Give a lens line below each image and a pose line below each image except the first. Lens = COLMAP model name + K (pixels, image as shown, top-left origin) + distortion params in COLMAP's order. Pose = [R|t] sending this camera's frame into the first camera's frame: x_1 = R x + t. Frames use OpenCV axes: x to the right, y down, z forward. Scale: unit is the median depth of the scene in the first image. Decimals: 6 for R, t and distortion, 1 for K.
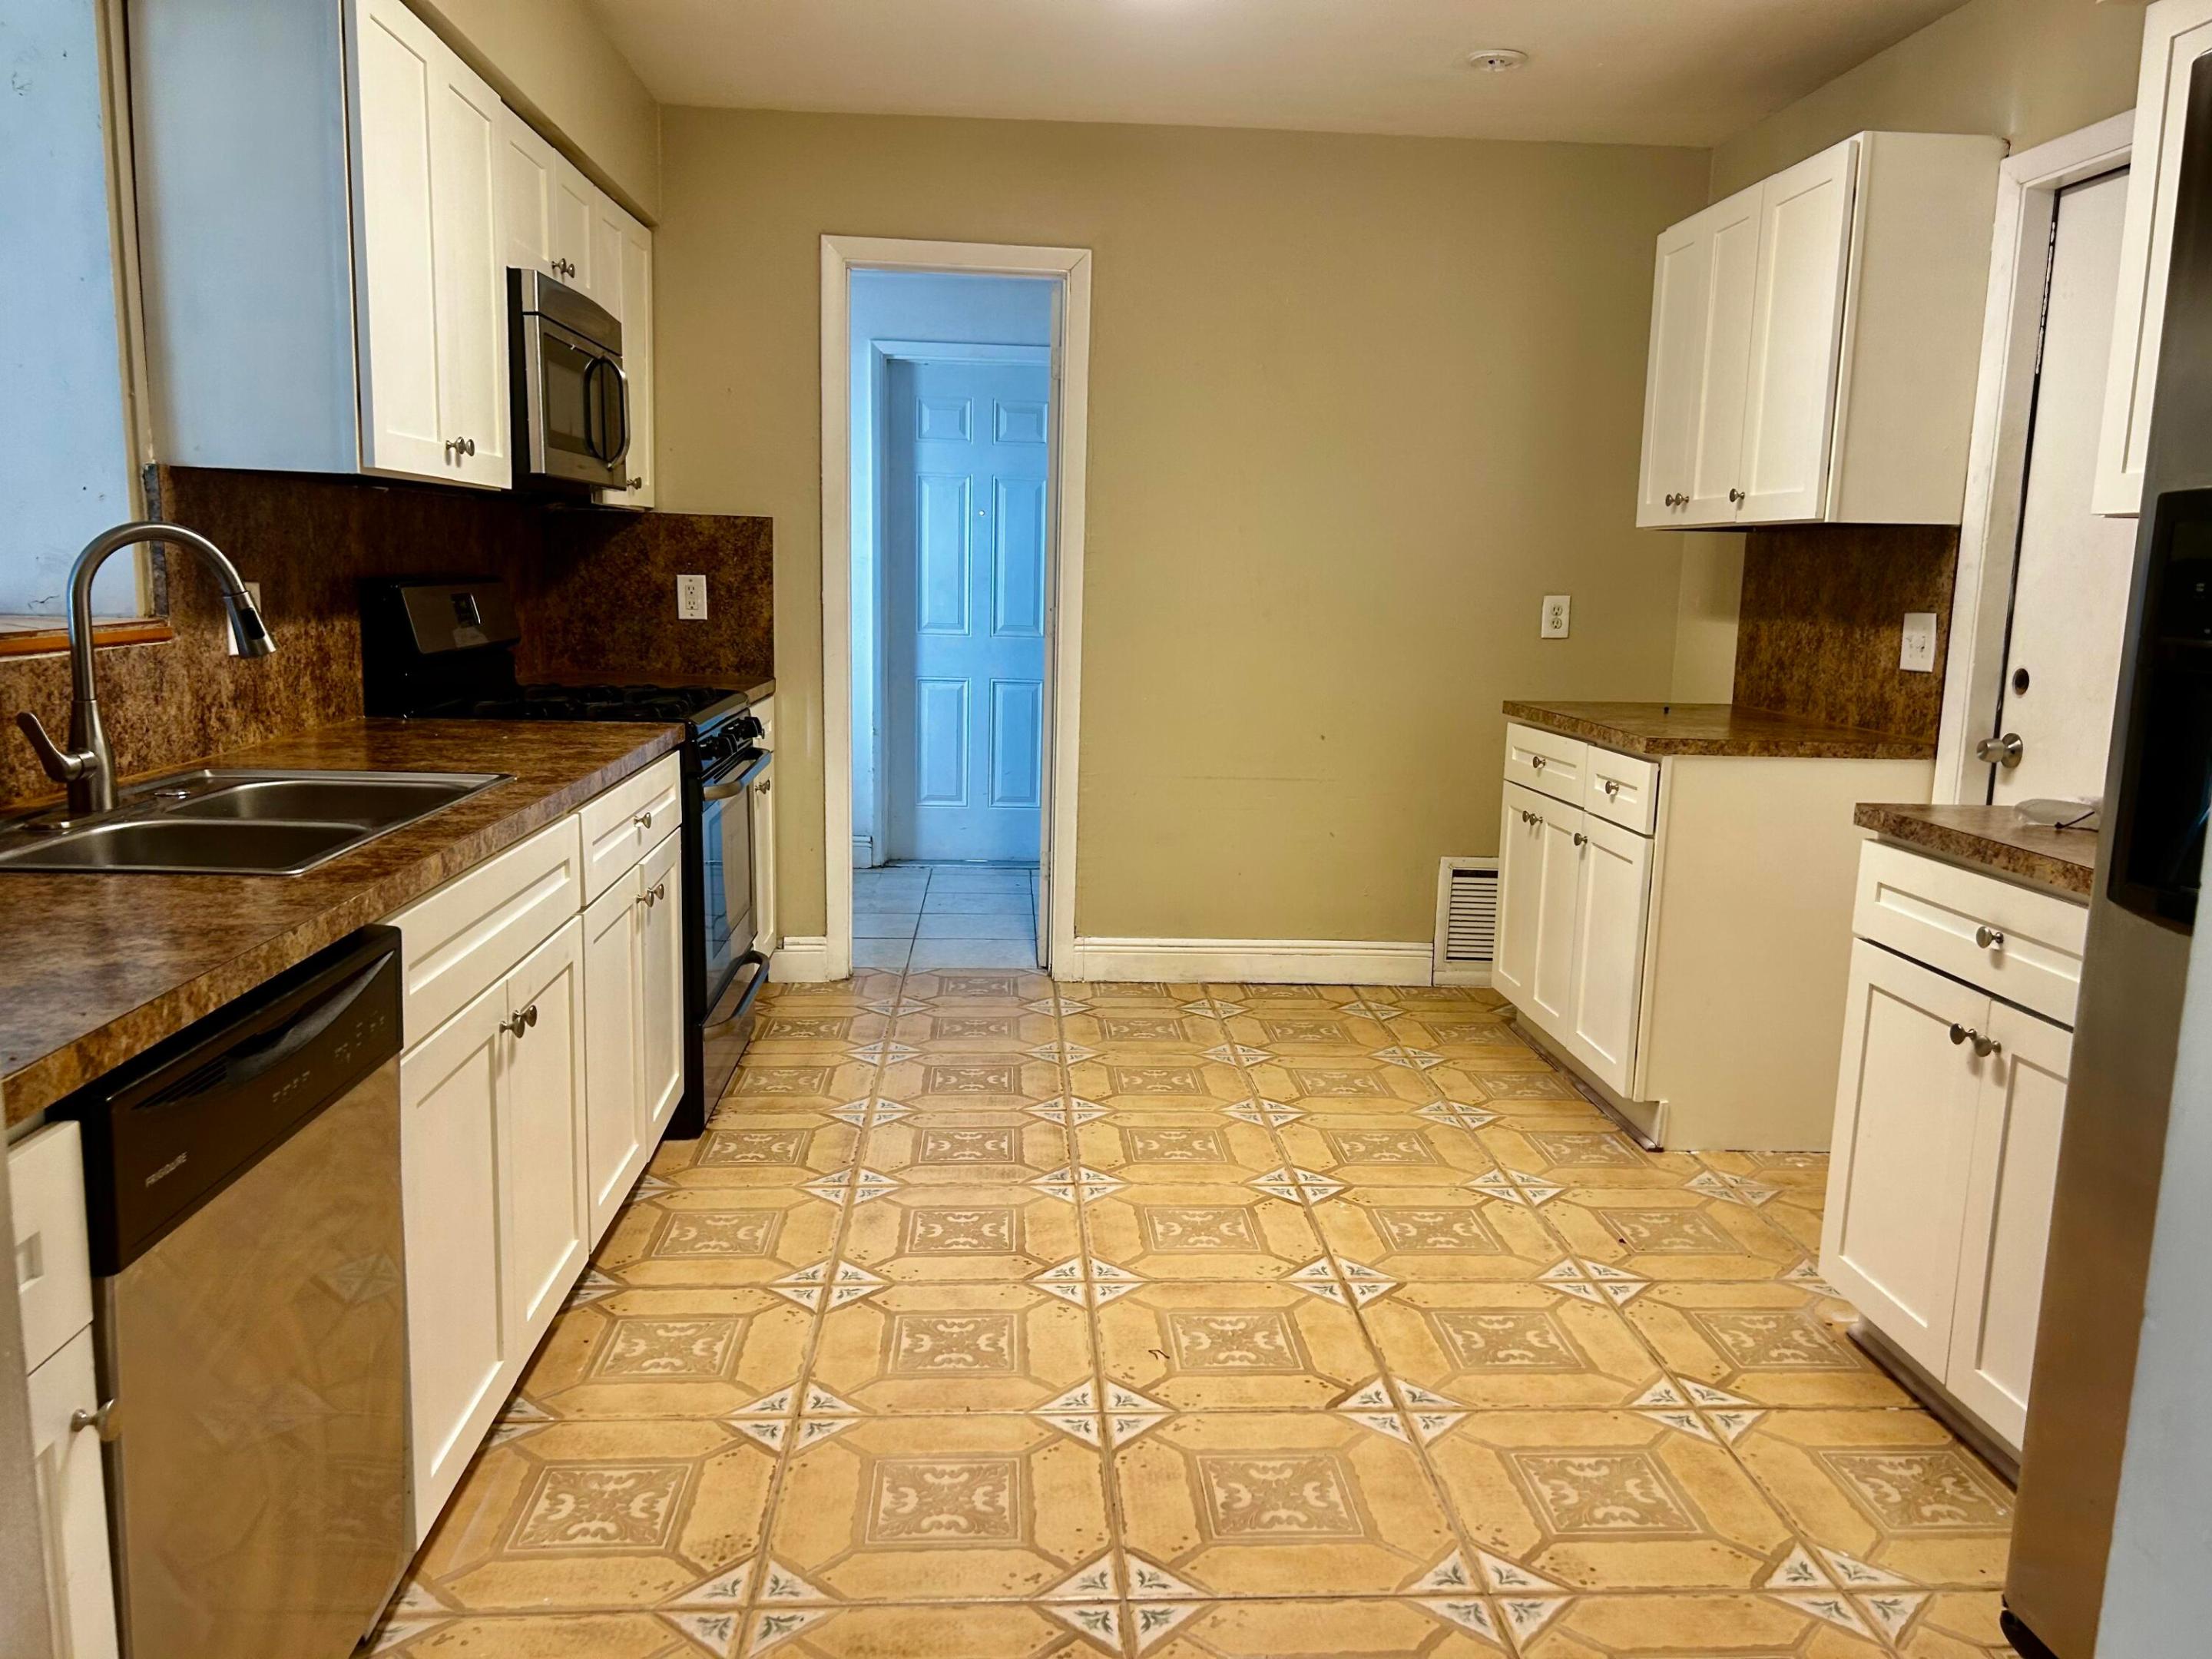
lens RADIAL K [[1671.9, 0, 1112.1], [0, 1671.9, 830.7], [0, 0, 1]] dist [0.060654, -0.059809]
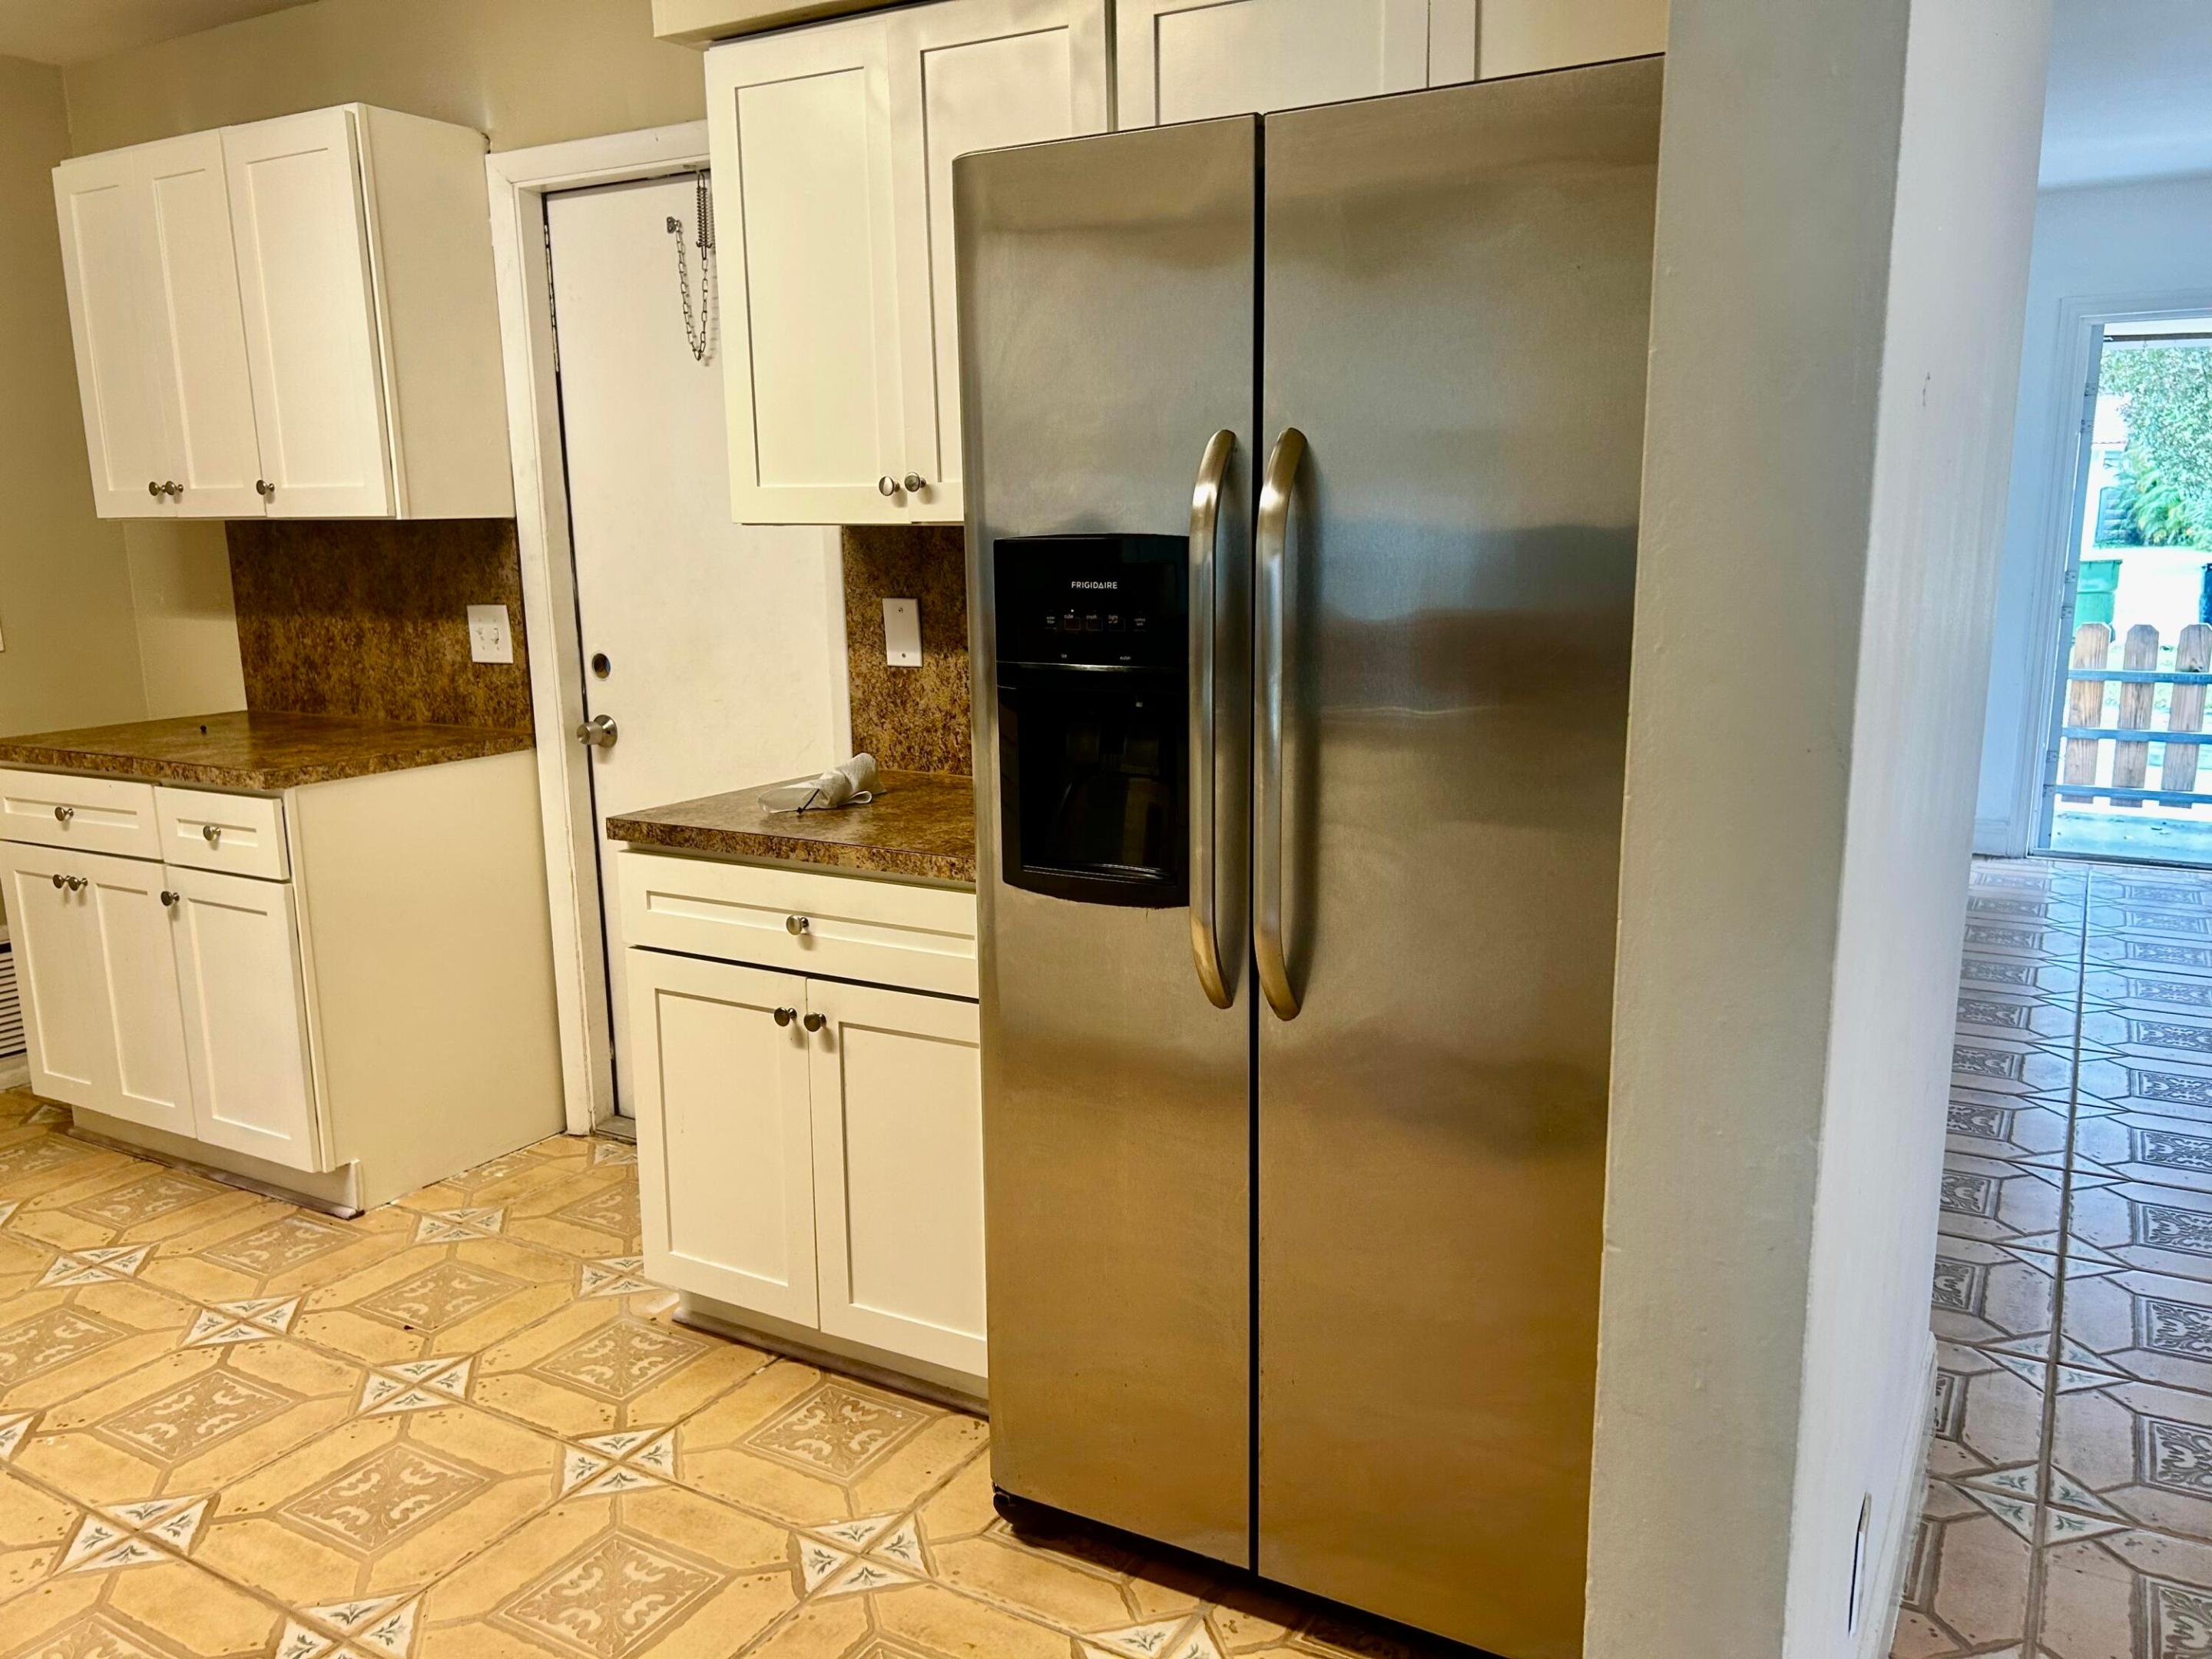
lens RADIAL K [[1671.9, 0, 1087.1], [0, 1671.9, 840.9], [0, 0, 1]] dist [0.060654, -0.059809]
pose [[0.563036, -0.192558, 0.803687, -0.164803], [0.157140, 0.979680, 0.124637, -0.066430], [-0.811355, 0.056116, 0.581854, 0.150856]]
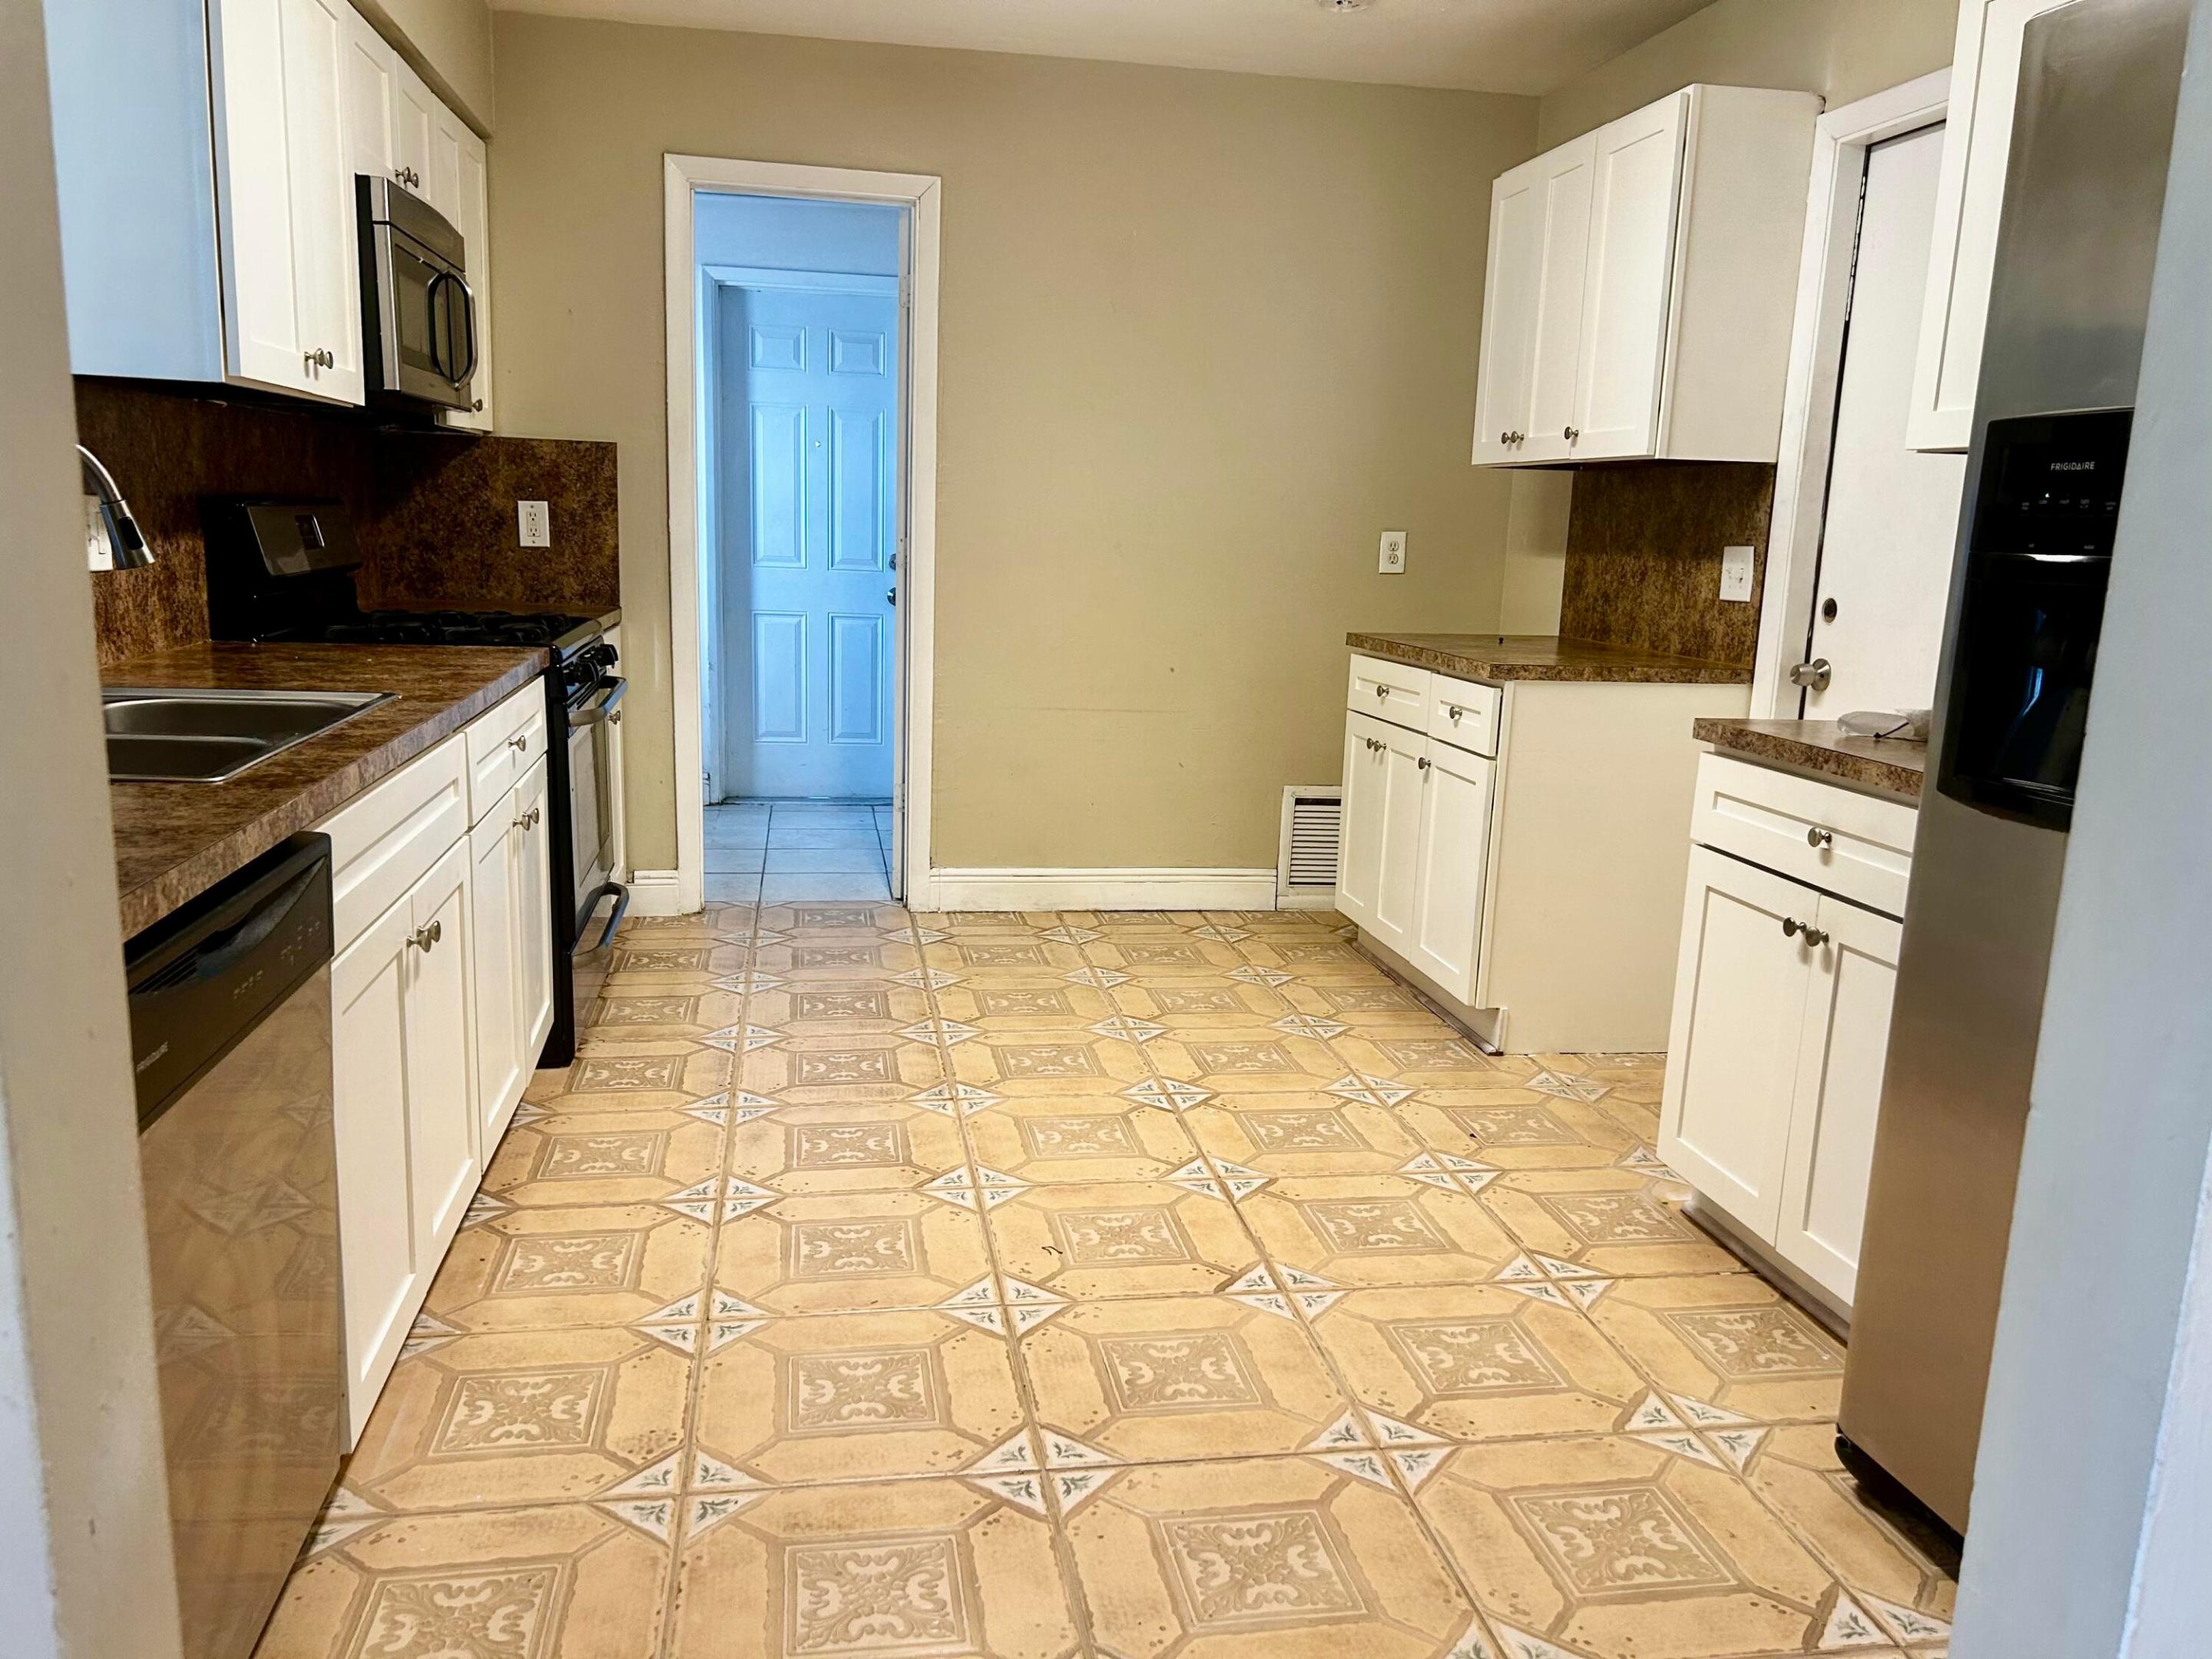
lens RADIAL K [[1671.9, 0, 1095.7], [0, 1671.9, 834.1], [0, 0, 1]] dist [0.060654, -0.059809]
pose [[0.994534, -0.010523, 0.103878, -0.040623], [0.006985, 0.999385, 0.034370, 0.014256], [-0.104176, -0.033456, 0.993996, -0.022292]]
